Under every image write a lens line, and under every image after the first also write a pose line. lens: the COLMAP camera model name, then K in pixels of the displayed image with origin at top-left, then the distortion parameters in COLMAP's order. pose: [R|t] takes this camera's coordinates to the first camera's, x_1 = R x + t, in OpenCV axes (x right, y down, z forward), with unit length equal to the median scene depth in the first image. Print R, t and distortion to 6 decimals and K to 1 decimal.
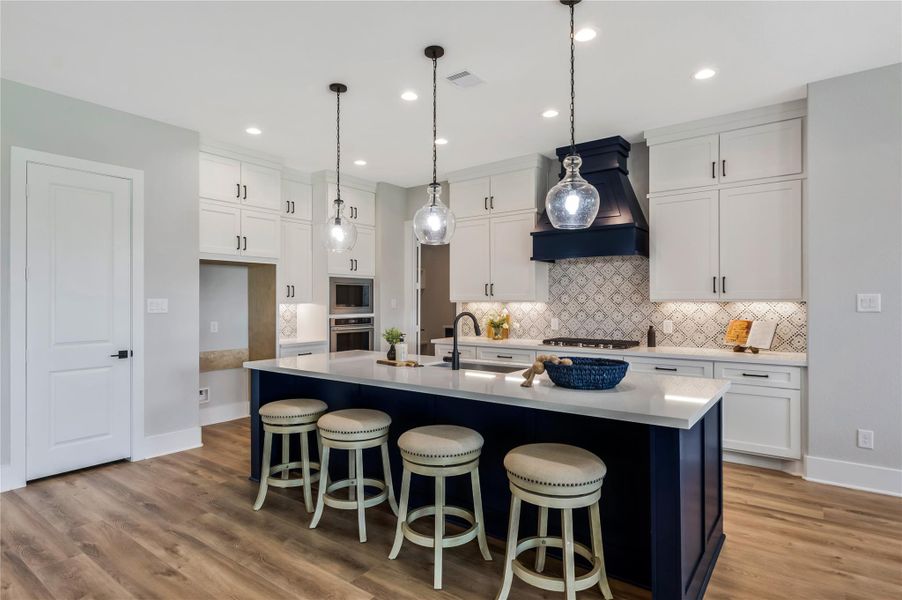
lens RADIAL K [[473.7, 0, 451.5], [0, 473.7, 308.6], [0, 0, 1]] dist [-0.003889, -0.000237]
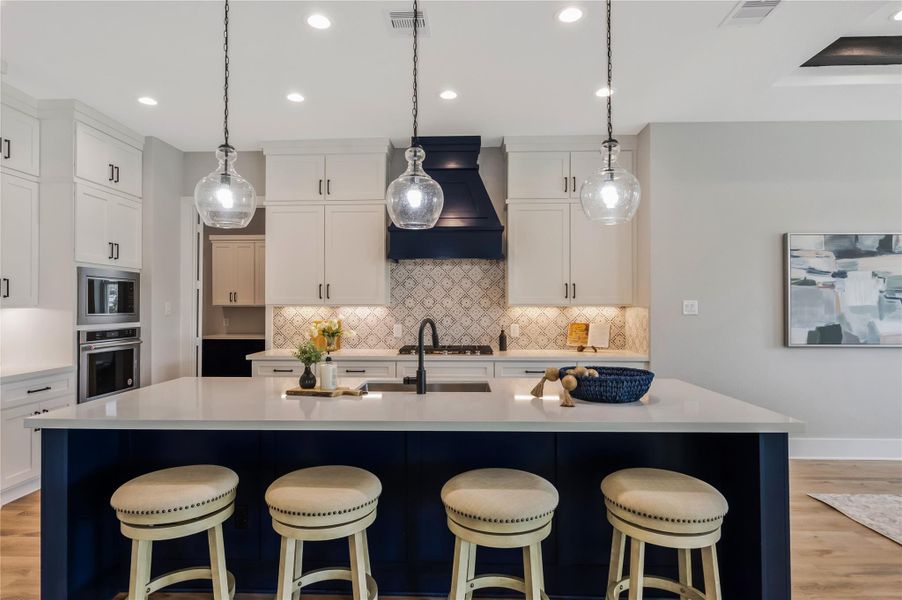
lens RADIAL K [[495.1, 0, 436.6], [0, 495.1, 299.2], [0, 0, 1]] dist [-0.004301, -0.001042]
pose [[0.827069, 0.010002, 0.562011, -0.269441], [0.005980, 0.999629, -0.026591, -0.002247], [-0.562068, 0.025354, 0.826702, 0.196869]]
